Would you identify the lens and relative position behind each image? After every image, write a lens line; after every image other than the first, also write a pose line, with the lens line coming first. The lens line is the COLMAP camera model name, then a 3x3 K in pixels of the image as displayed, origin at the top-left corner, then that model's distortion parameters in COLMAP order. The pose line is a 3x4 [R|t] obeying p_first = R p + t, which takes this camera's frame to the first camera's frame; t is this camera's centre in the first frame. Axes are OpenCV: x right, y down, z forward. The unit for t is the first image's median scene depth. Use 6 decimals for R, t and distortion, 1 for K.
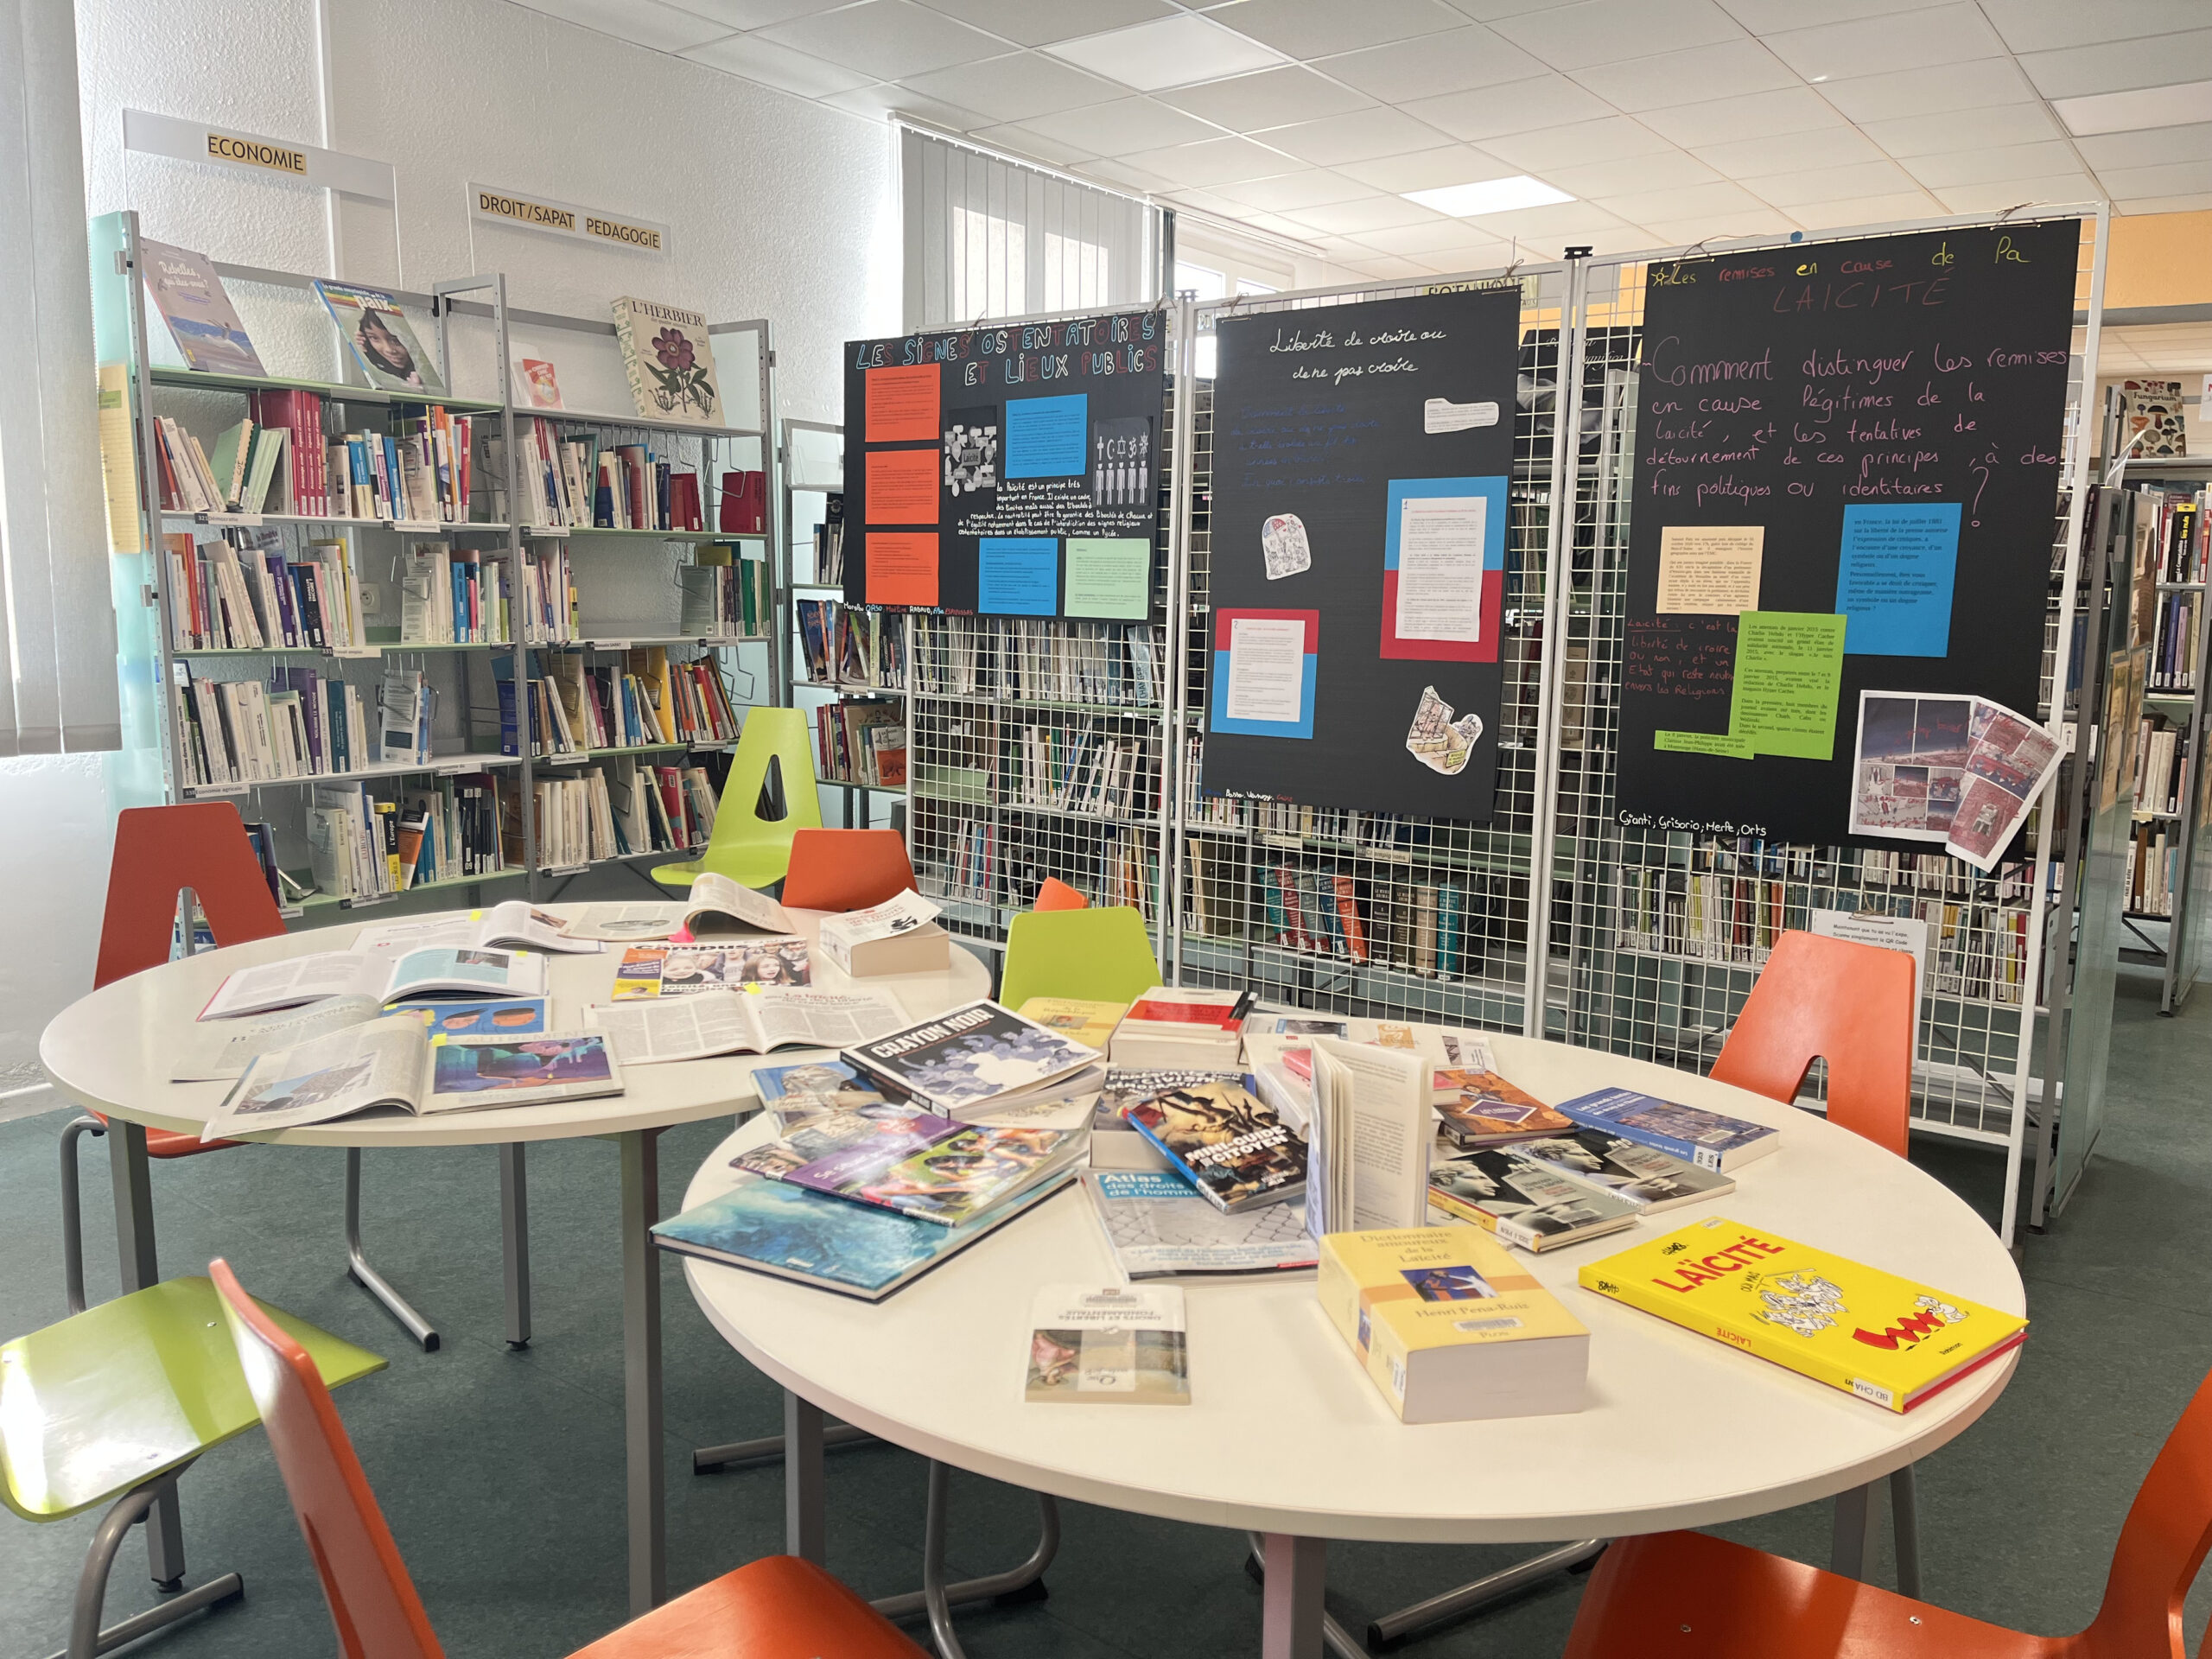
lens RADIAL K [[1686.4, 0, 1075.6], [0, 1686.4, 833.2], [0, 0, 1]] dist [0.070965, -0.094185]
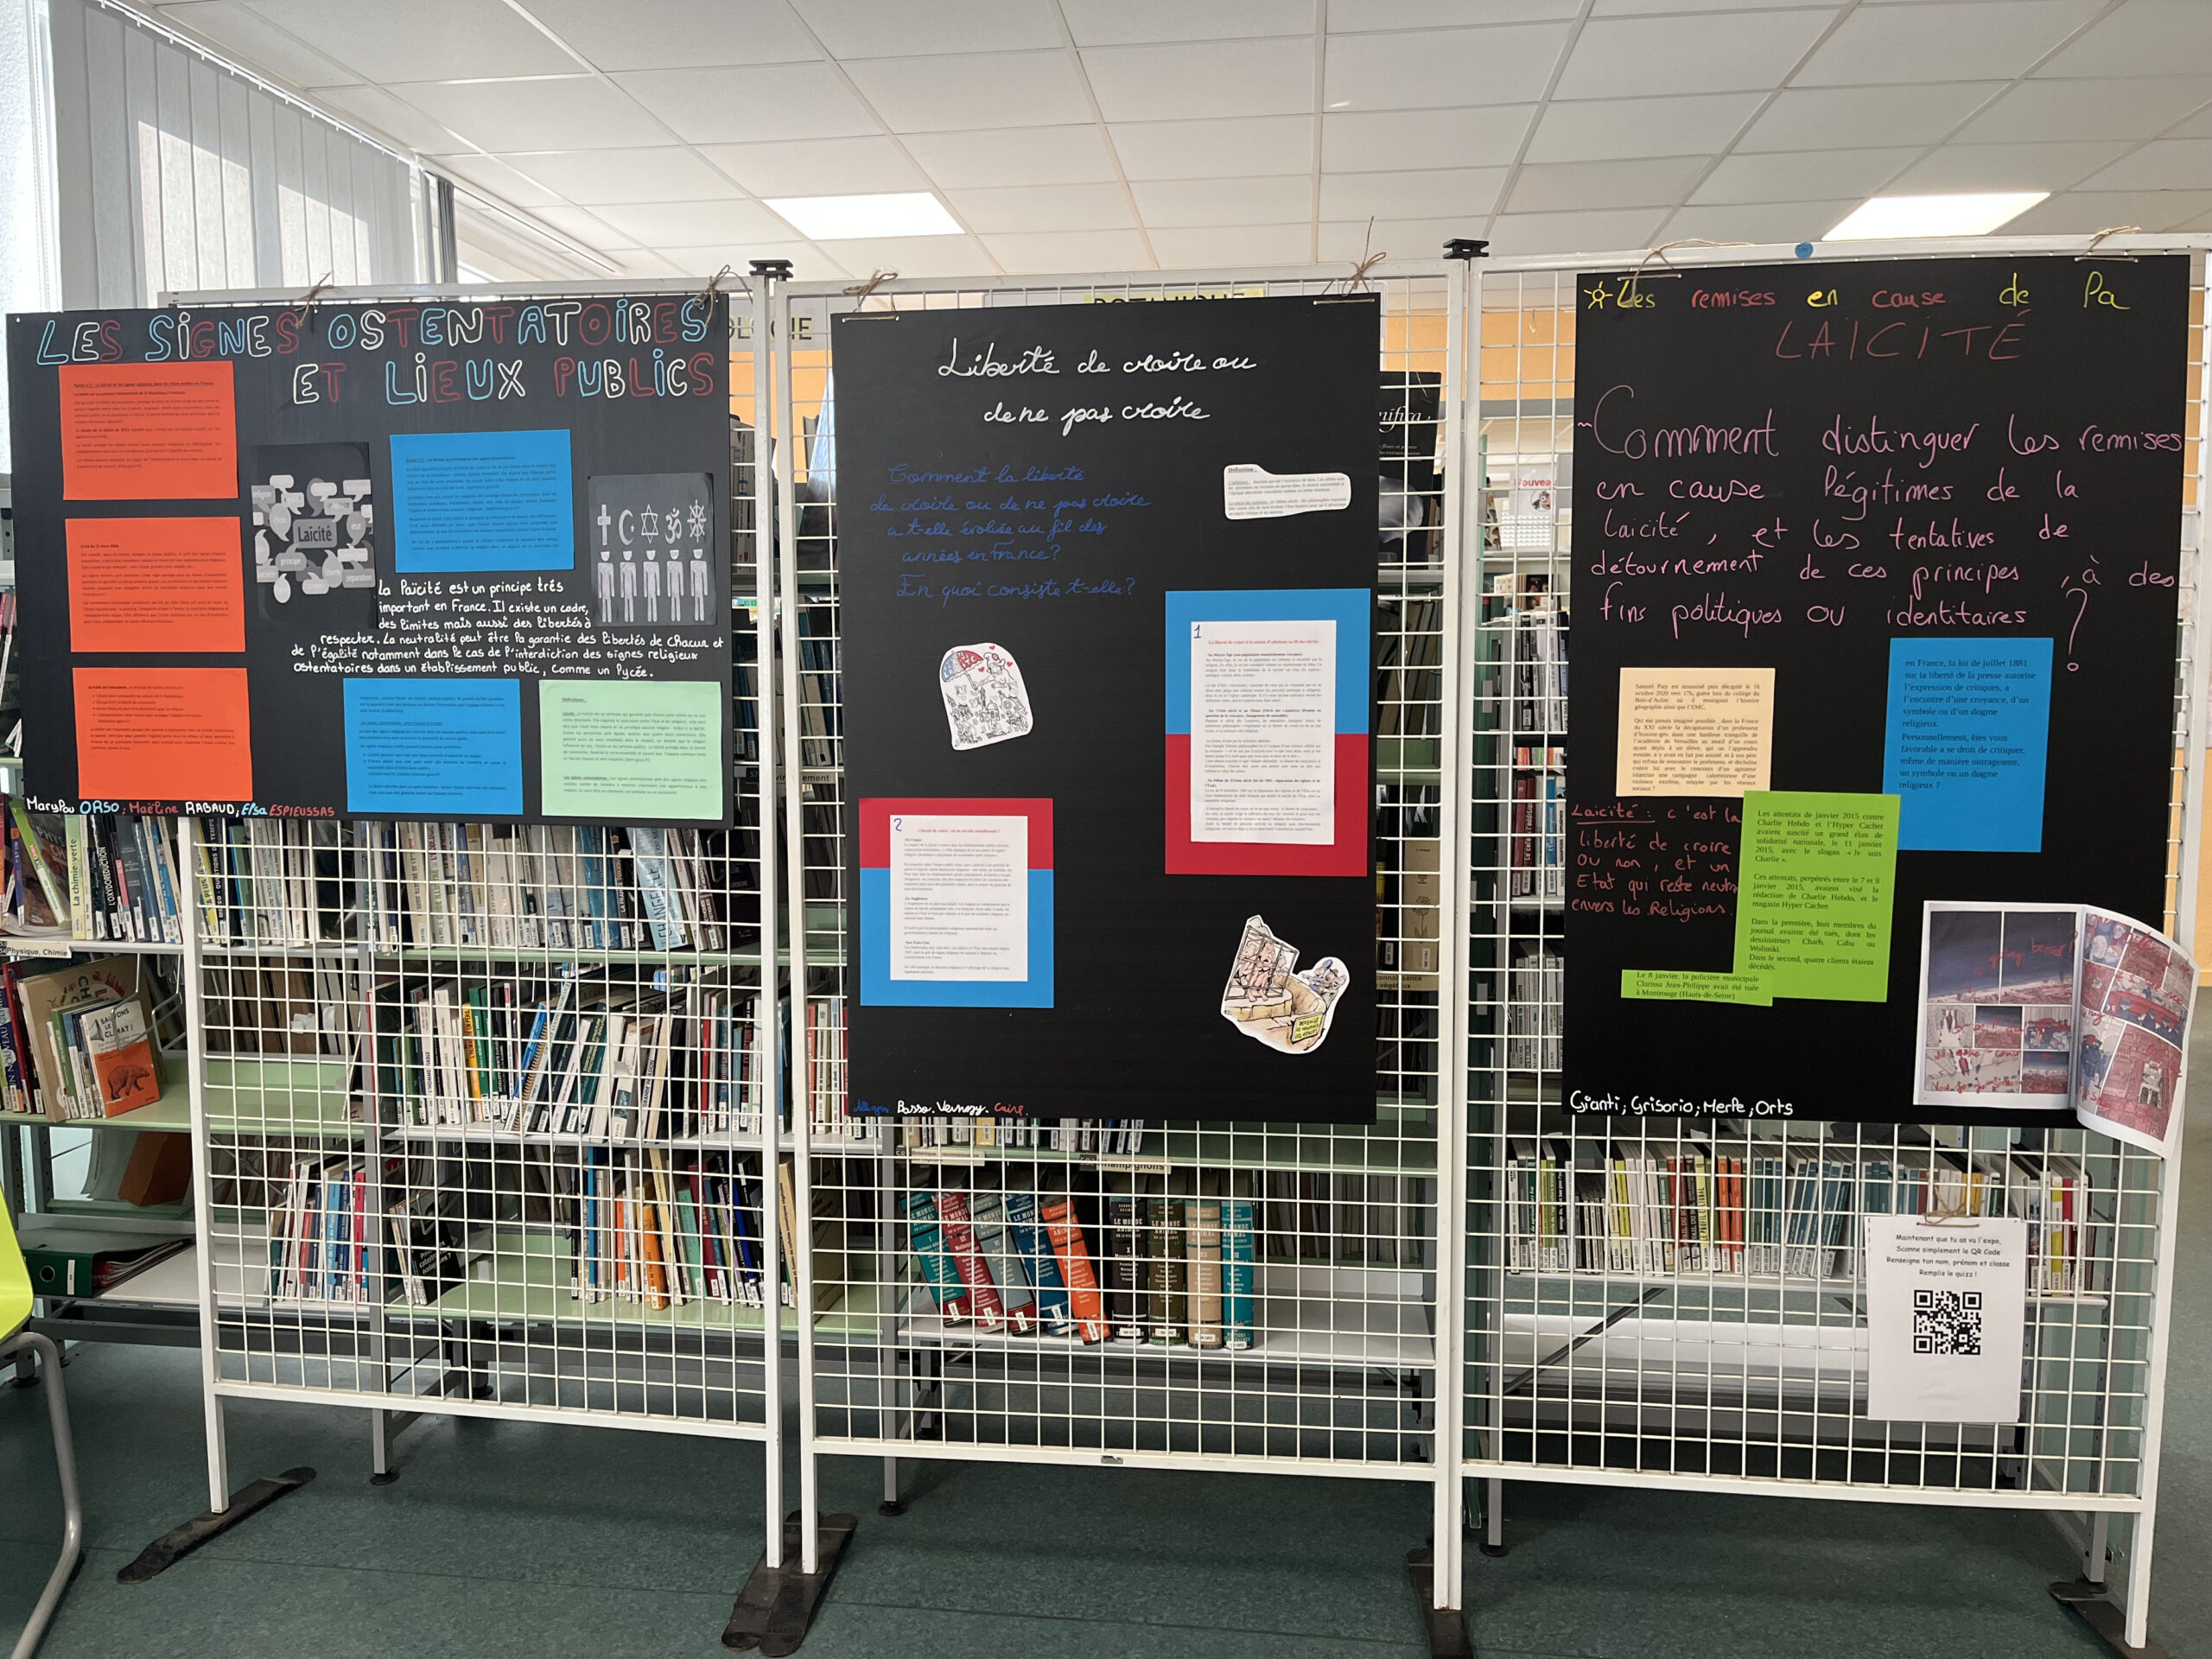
lens RADIAL K [[1686.4, 0, 1075.6], [0, 1686.4, 833.2], [0, 0, 1]] dist [0.070965, -0.094185]
pose [[0.862347, -0.064718, 0.502165, -0.163584], [0.089230, 0.995700, -0.024907, -0.109096], [-0.498393, 0.066286, 0.864413, 0.494300]]
